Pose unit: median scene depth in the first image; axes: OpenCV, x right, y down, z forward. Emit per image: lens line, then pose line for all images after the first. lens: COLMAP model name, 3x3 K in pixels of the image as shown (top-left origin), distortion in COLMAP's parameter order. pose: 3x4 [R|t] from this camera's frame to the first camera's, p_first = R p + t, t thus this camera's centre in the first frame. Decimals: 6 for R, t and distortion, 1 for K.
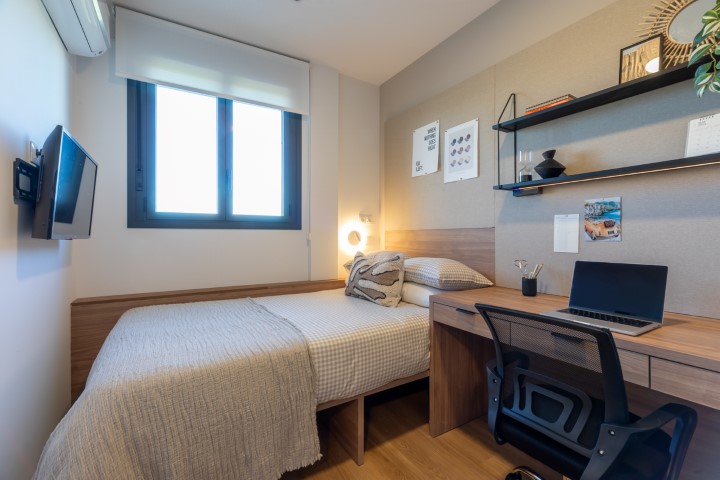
lens RADIAL K [[320.8, 0, 361.2], [0, 320.8, 235.8], [0, 0, 1]] dist [0.000151, 0.000093]
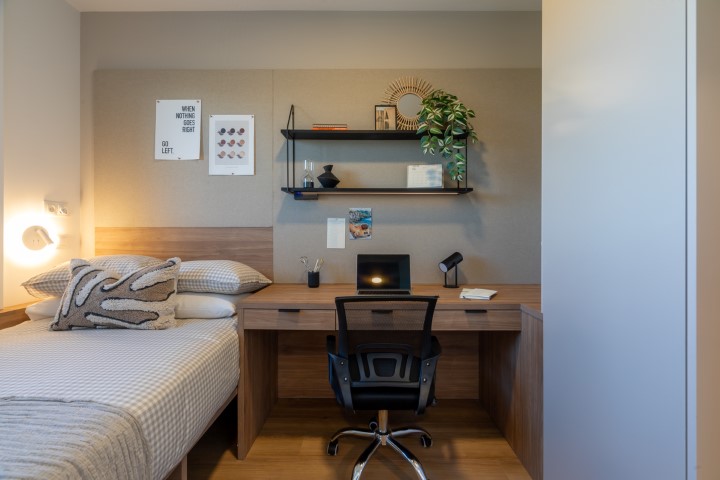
lens RADIAL K [[320.8, 0, 361.2], [0, 320.8, 235.8], [0, 0, 1]] dist [0.000151, 0.000093]
pose [[0.522665, 0.001189, 0.852538, -0.330920], [-0.003468, 0.999994, 0.000731, 0.000730], [-0.852531, -0.003339, 0.522665, 0.227226]]
